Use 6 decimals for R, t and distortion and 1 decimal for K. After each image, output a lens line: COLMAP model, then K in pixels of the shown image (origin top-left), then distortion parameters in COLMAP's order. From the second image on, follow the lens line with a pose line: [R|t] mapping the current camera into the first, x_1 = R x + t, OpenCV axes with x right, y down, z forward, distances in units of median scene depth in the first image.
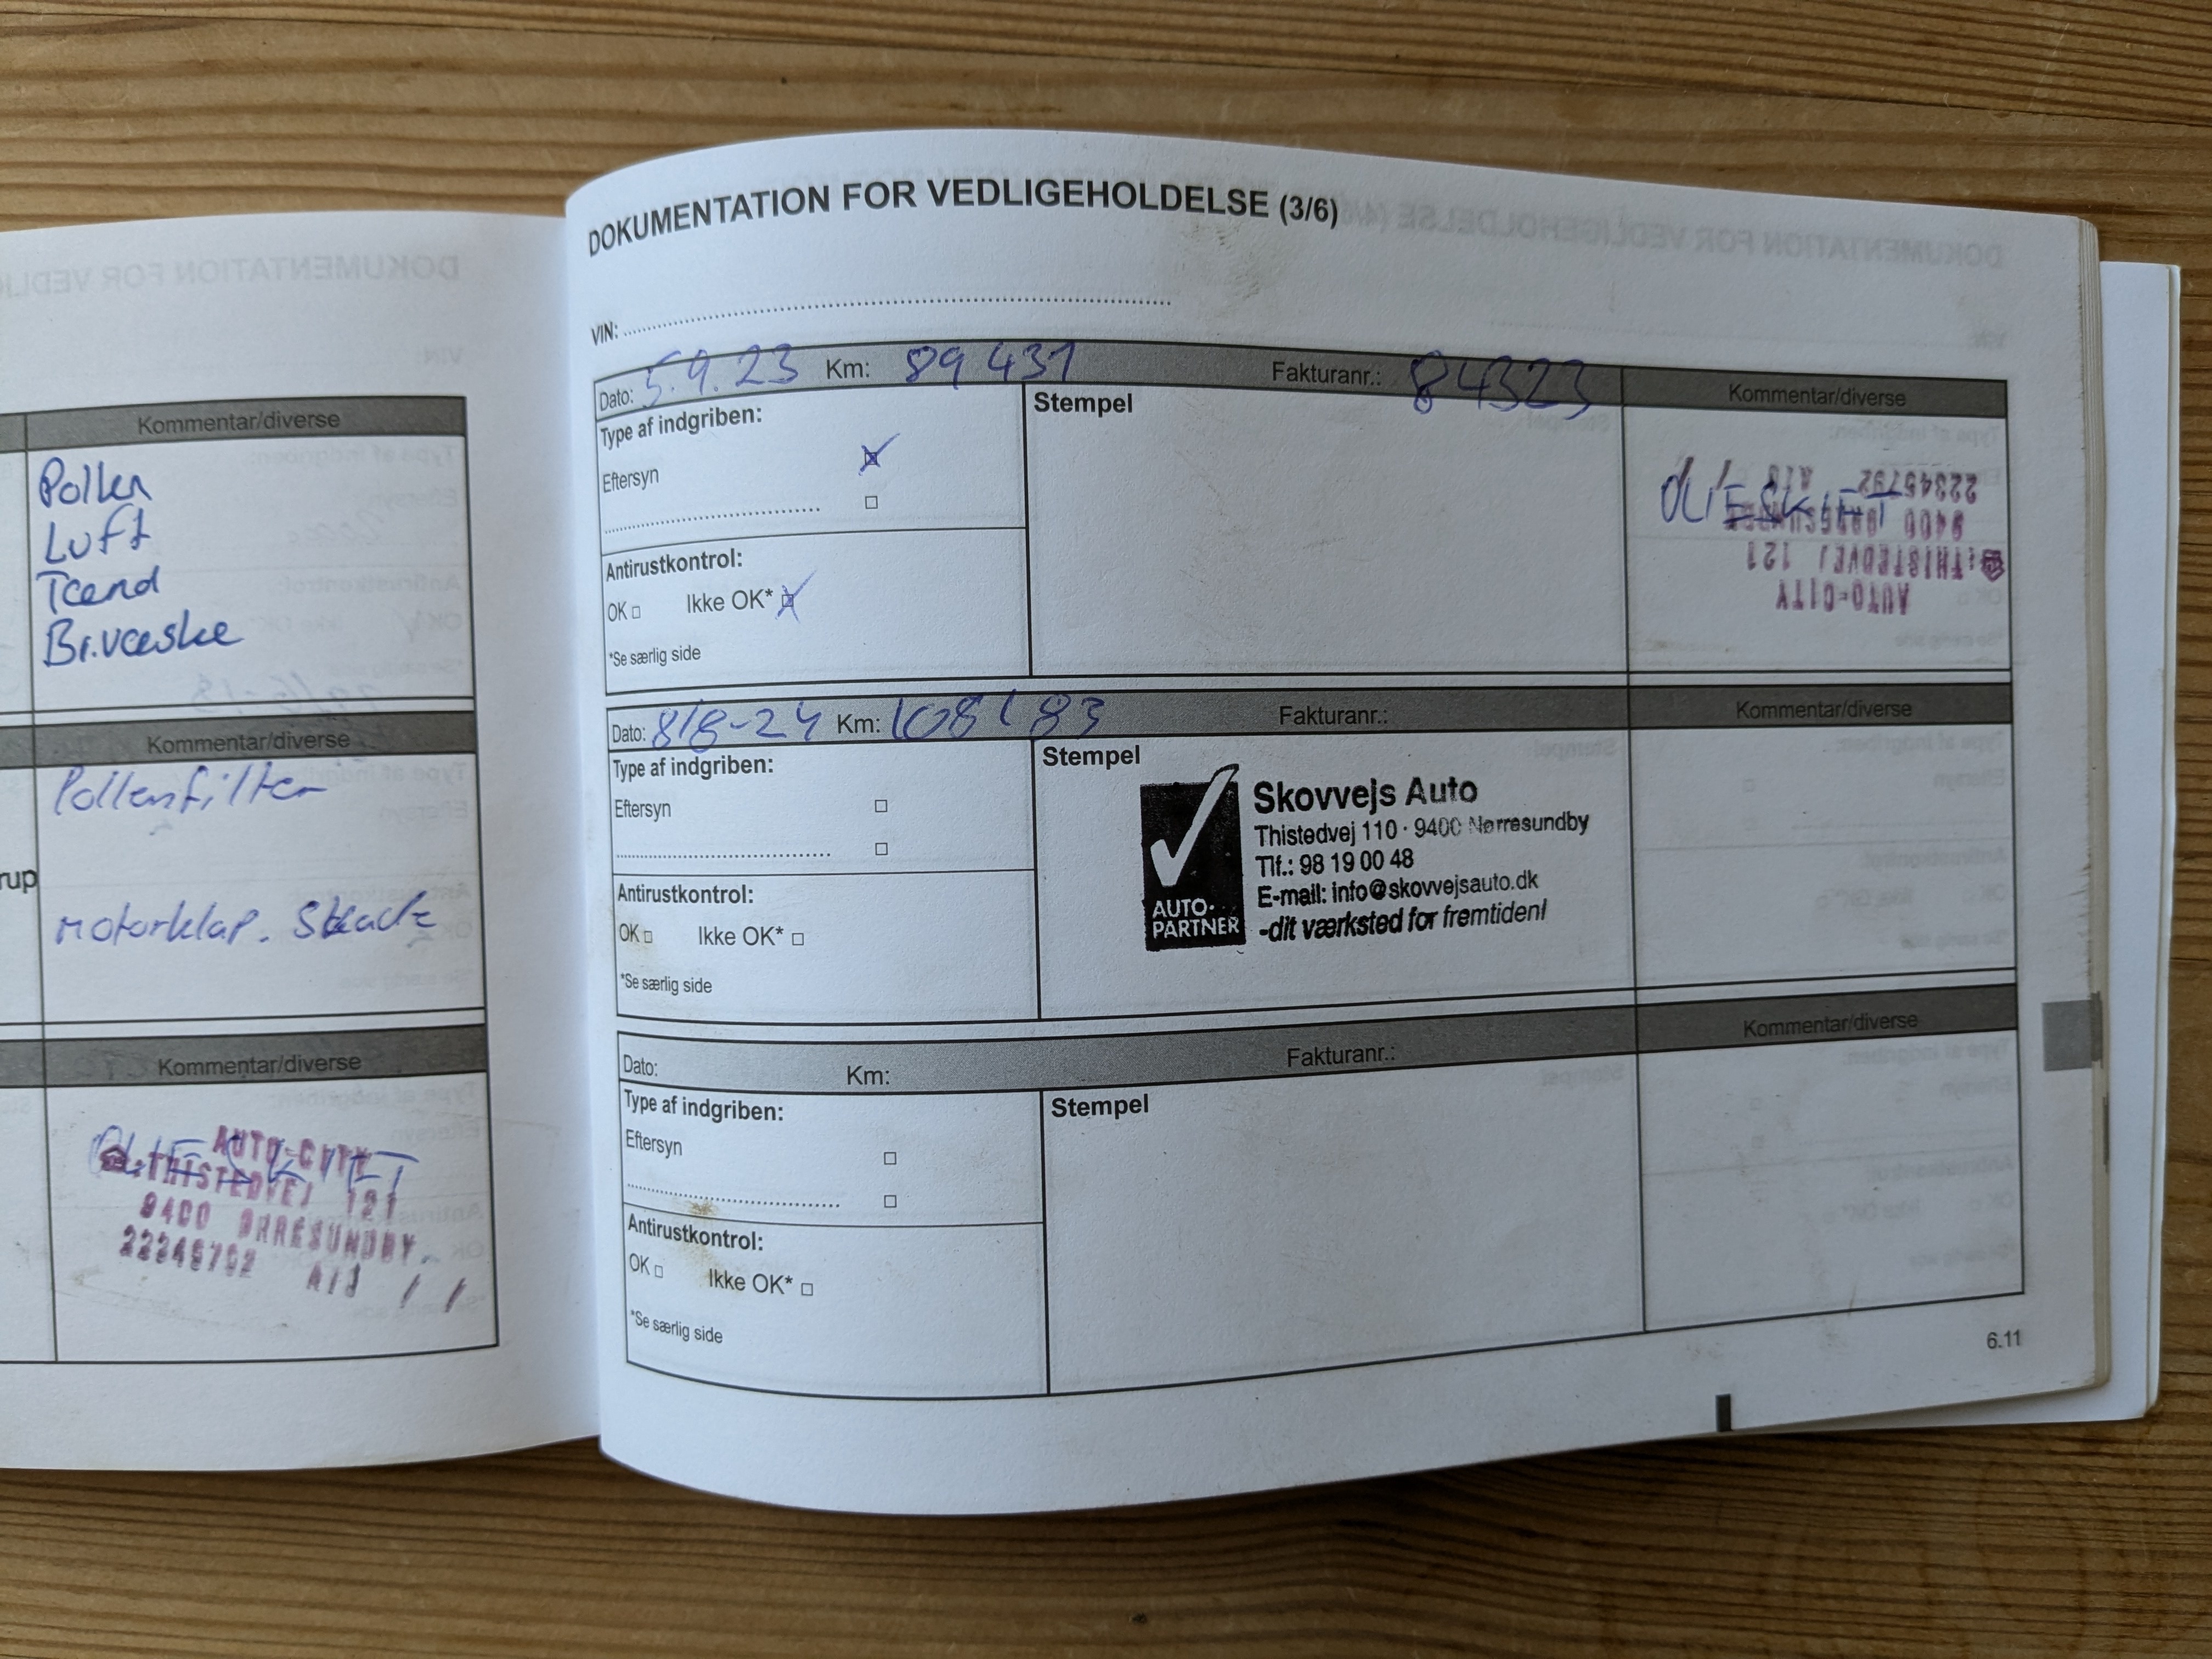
lens RADIAL K [[1724.6, 0, 1106.0], [0, 1724.6, 829.5], [0, 0, 1]] dist [0.025935, -0.078750]
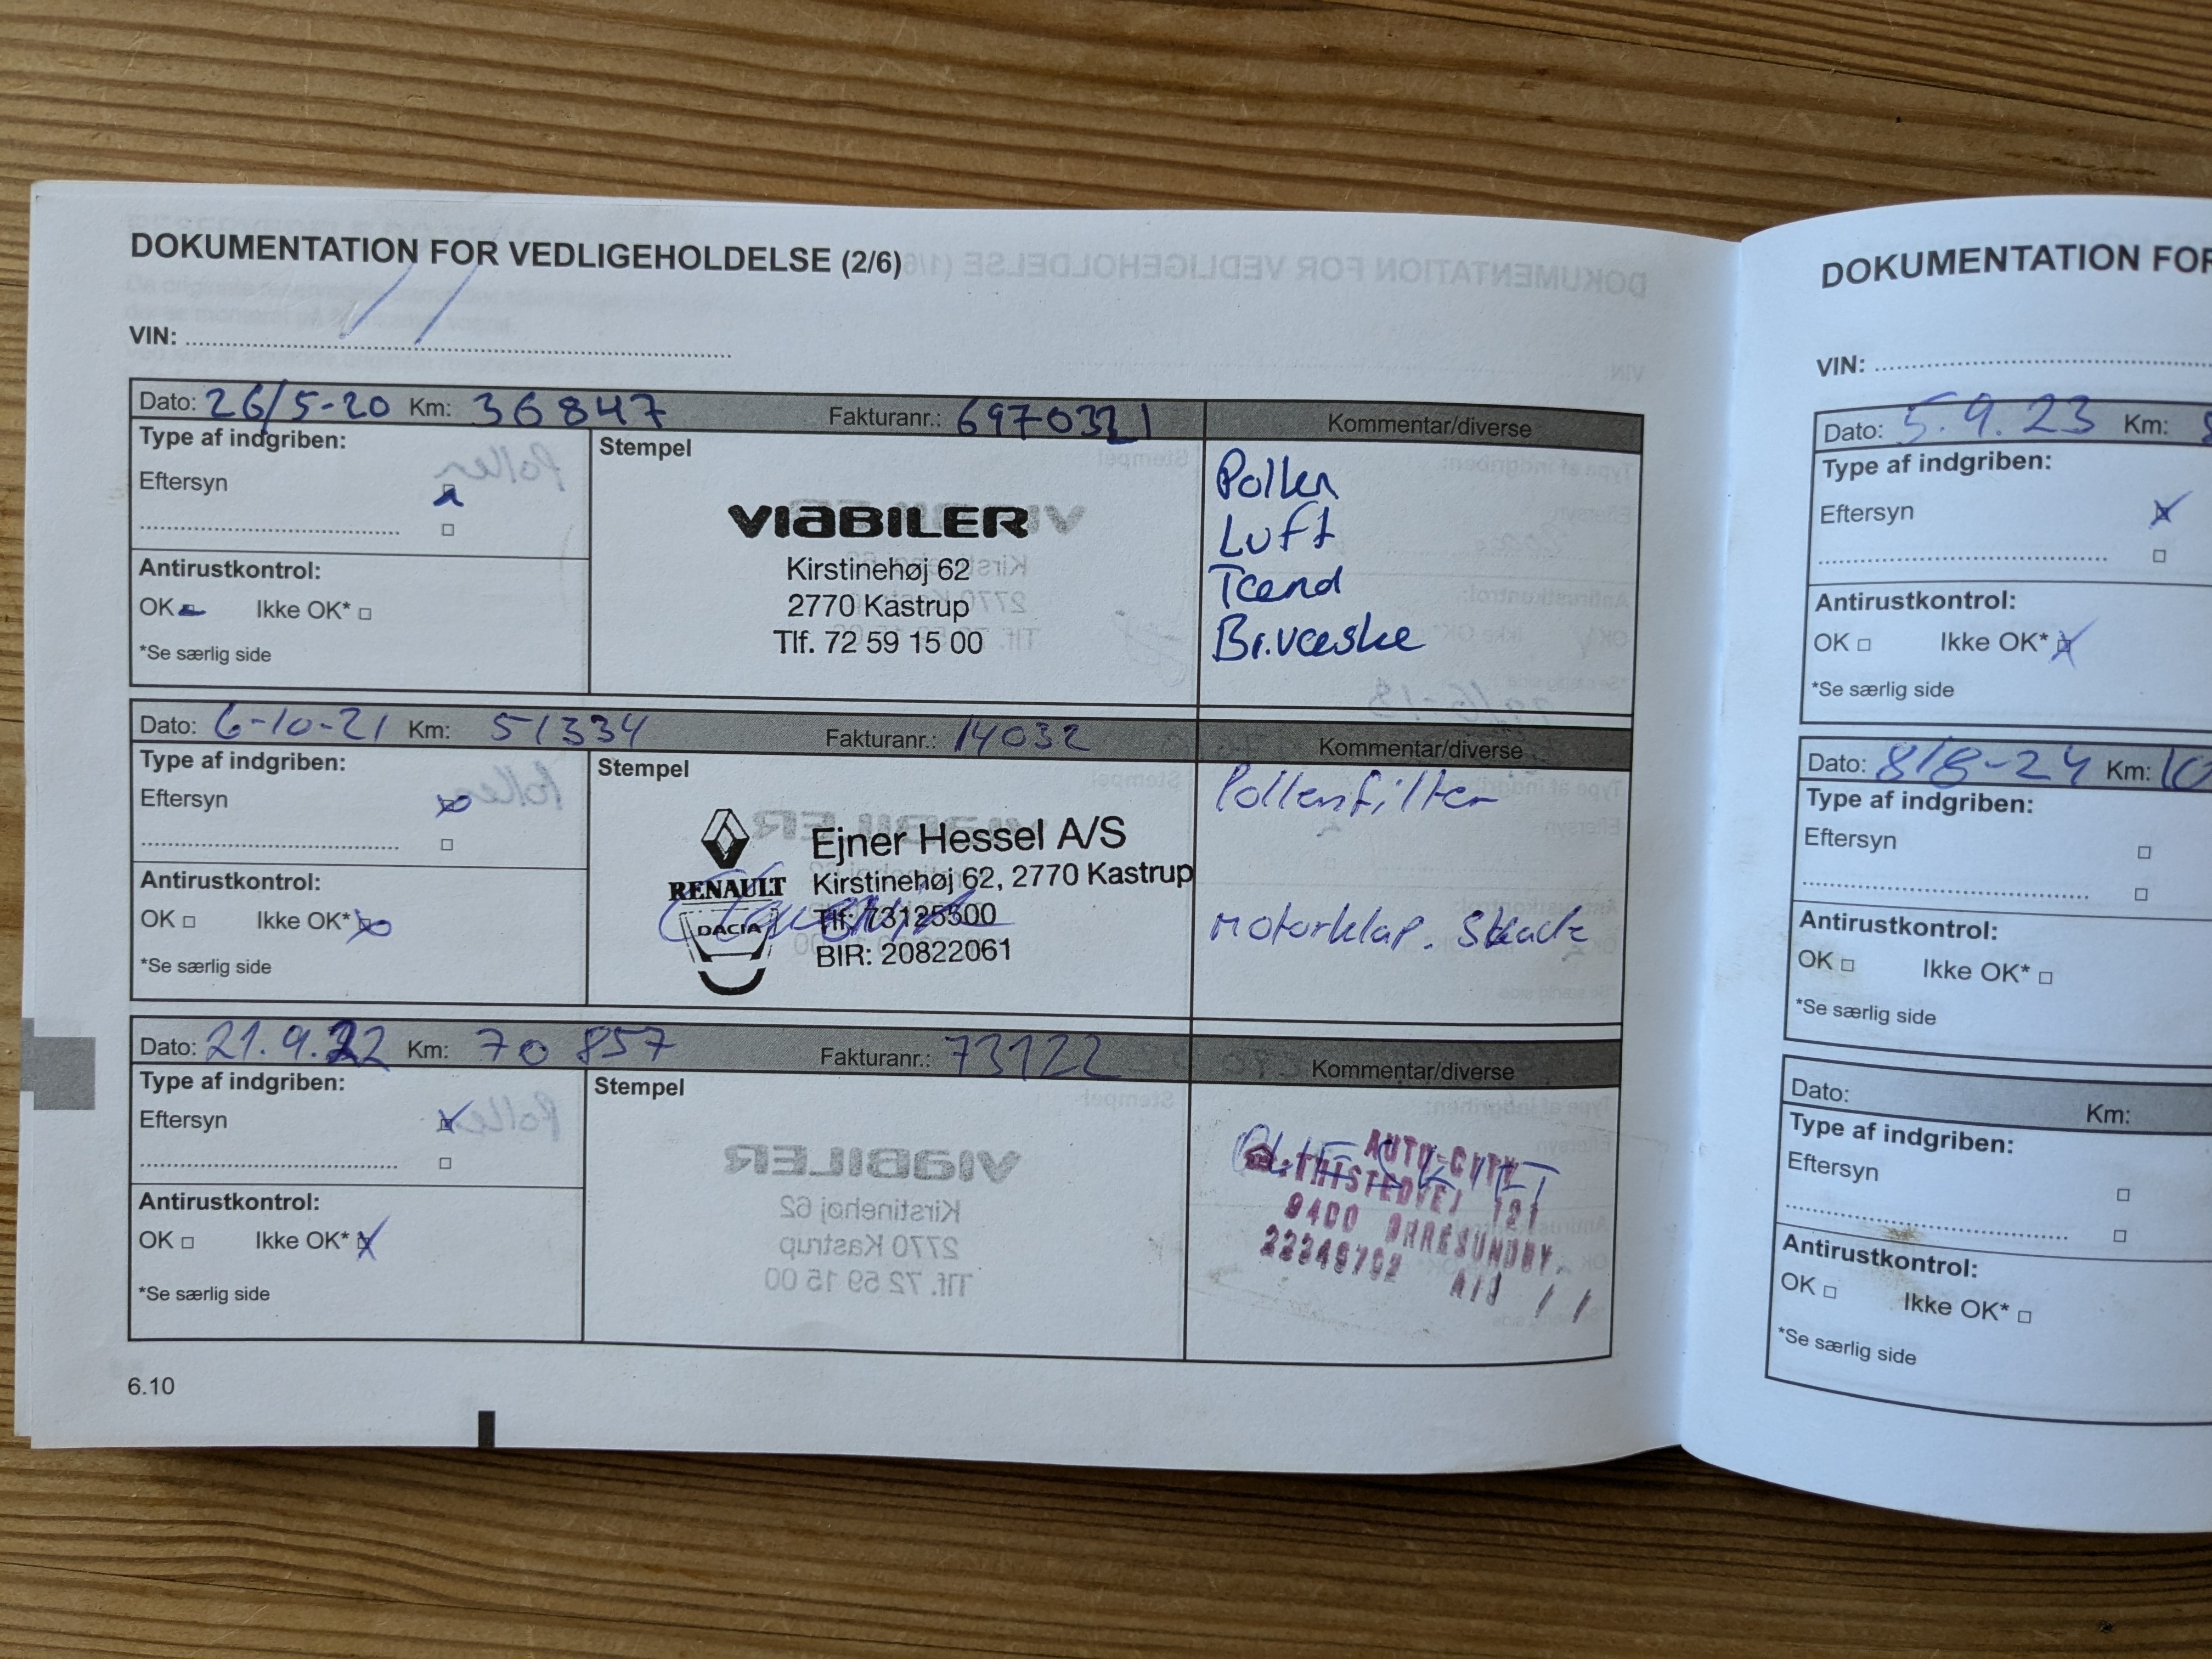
lens RADIAL K [[1744.3, 0, 1104.5], [0, 1744.3, 853.0], [0, 0, 1]] dist [0.004913, -0.062392]
pose [[0.997618, 0.052105, 0.045204, -0.721012], [-0.053156, 0.998336, 0.022367, -0.003249], [-0.043963, -0.024717, 0.998727, -0.001478]]
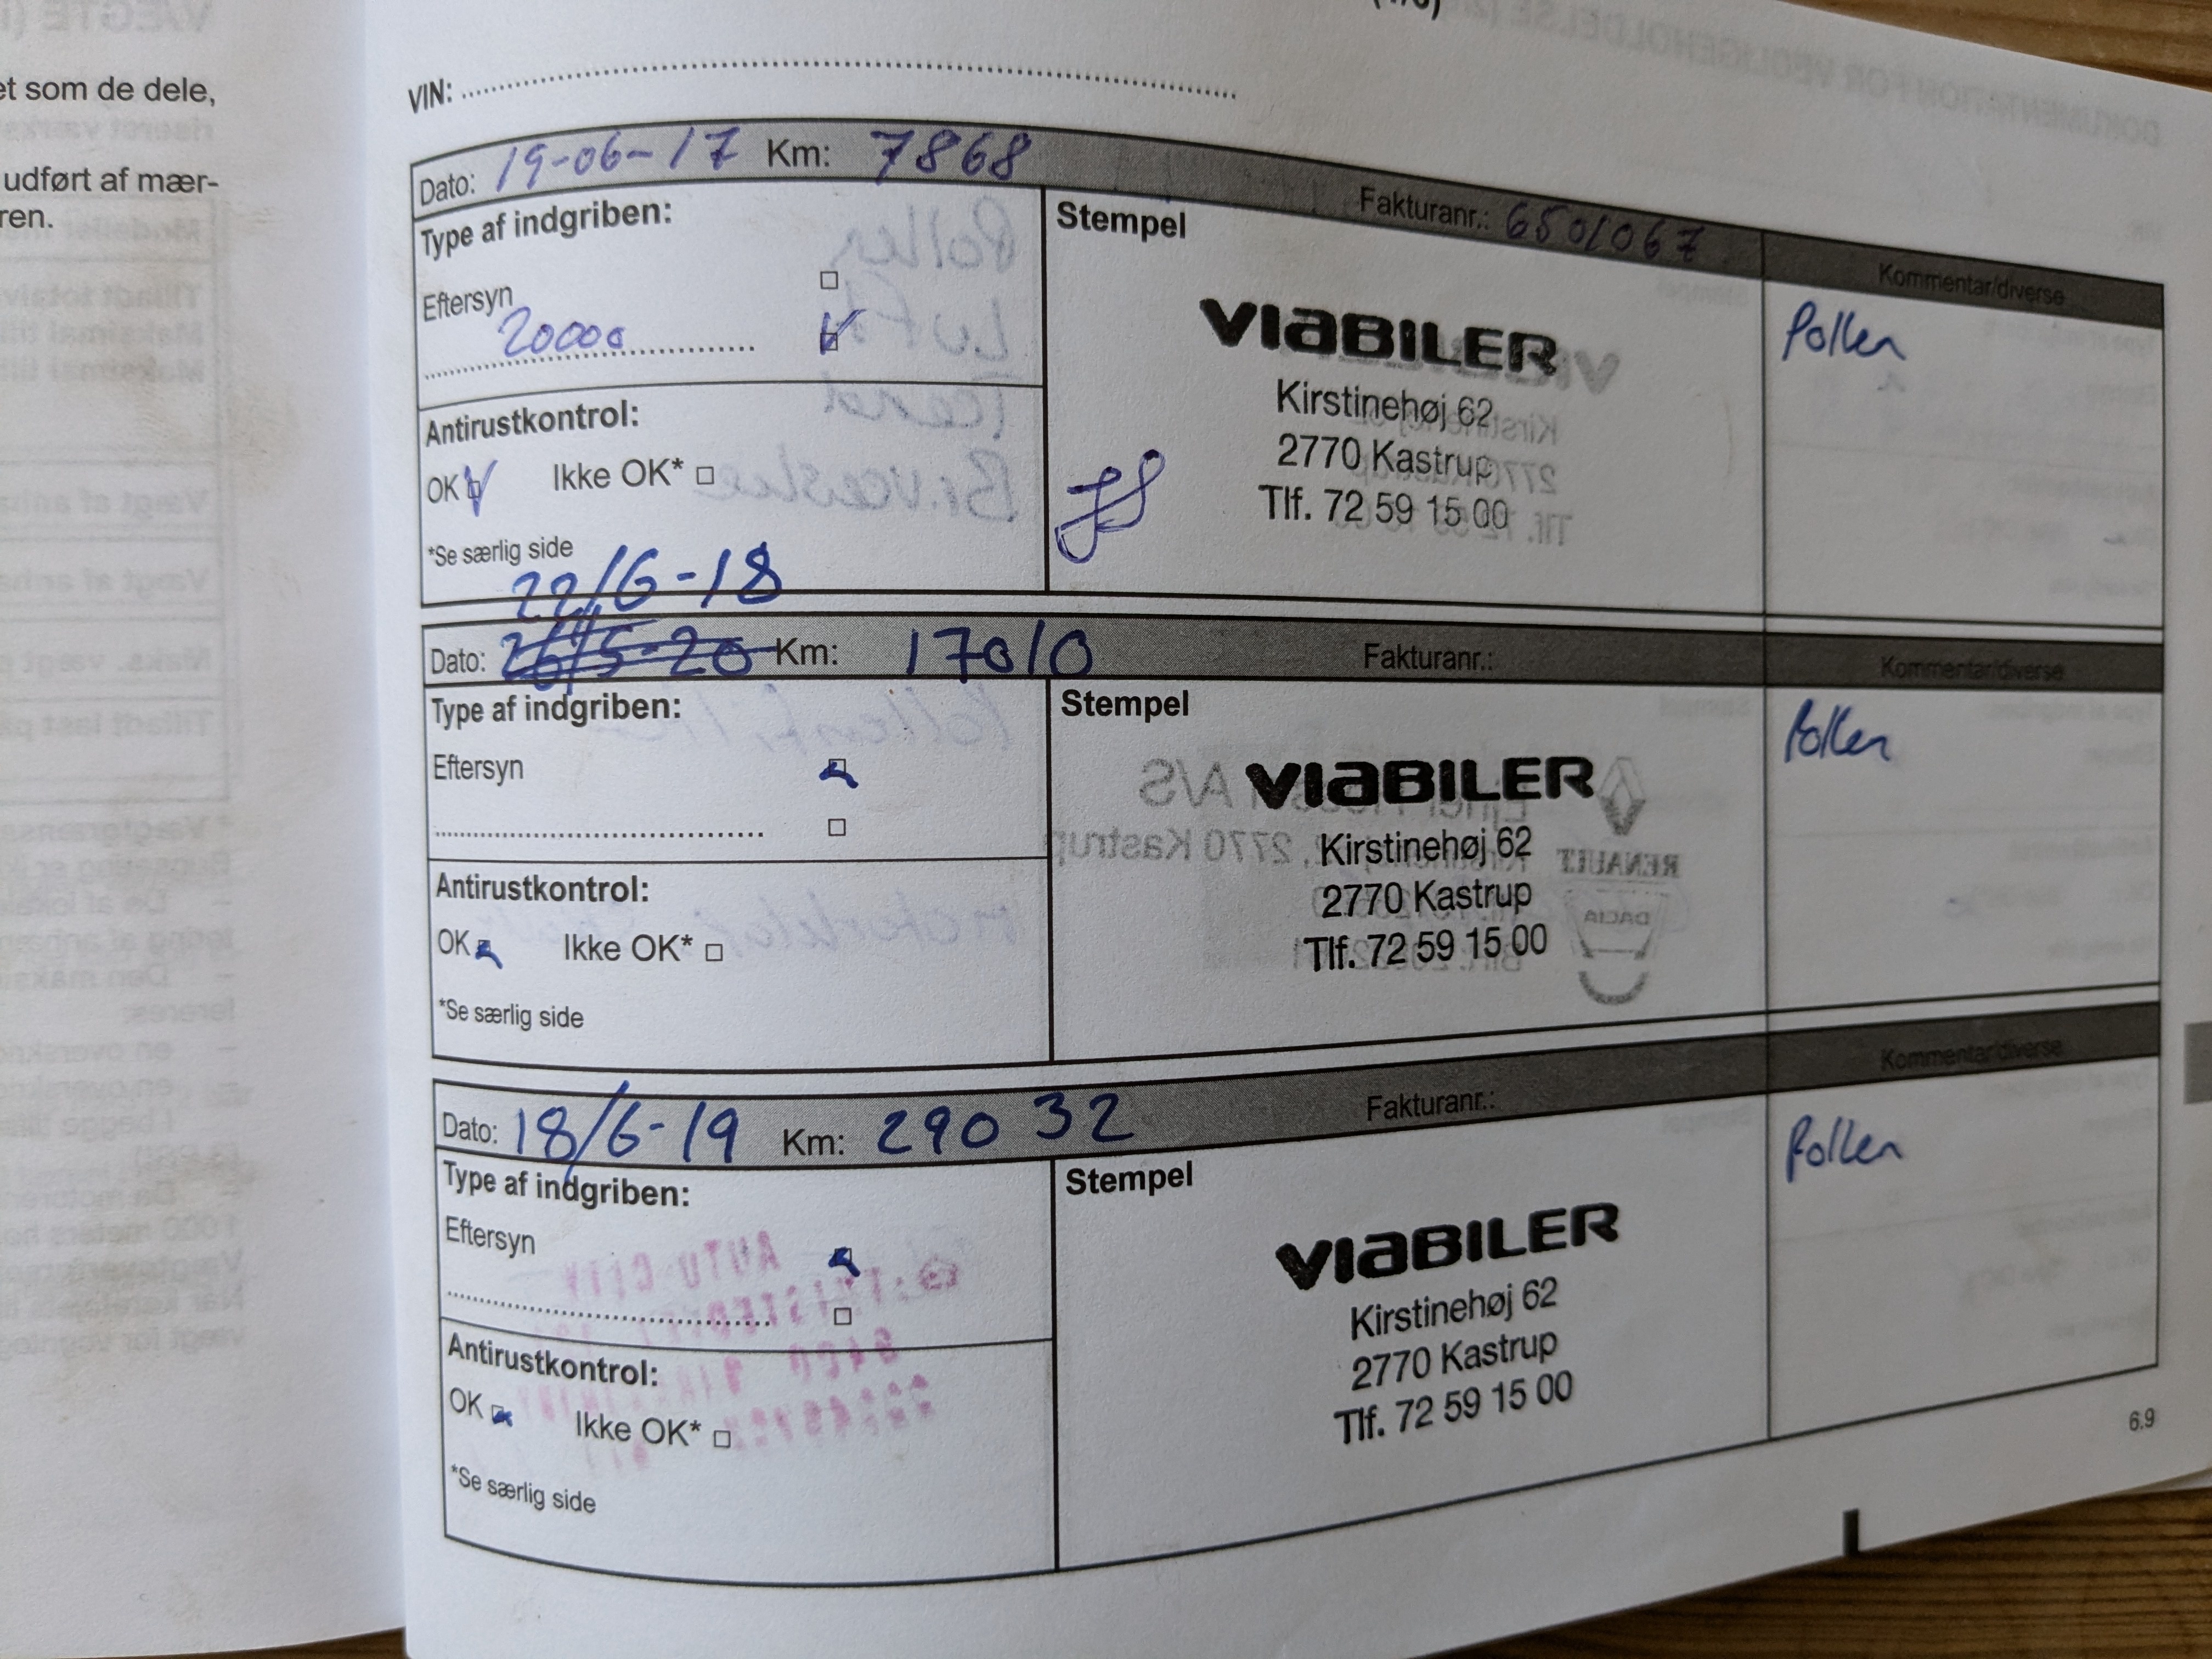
lens RADIAL K [[1775.1, 0, 1063.6], [0, 1775.1, 833.0], [0, 0, 1]] dist [-0.031945, -0.023918]
pose [[0.987733, 0.008520, 0.155922, -0.137770], [-0.010197, 0.999898, 0.009962, 0.004862], [-0.155821, -0.011430, 0.987719, 0.235429]]
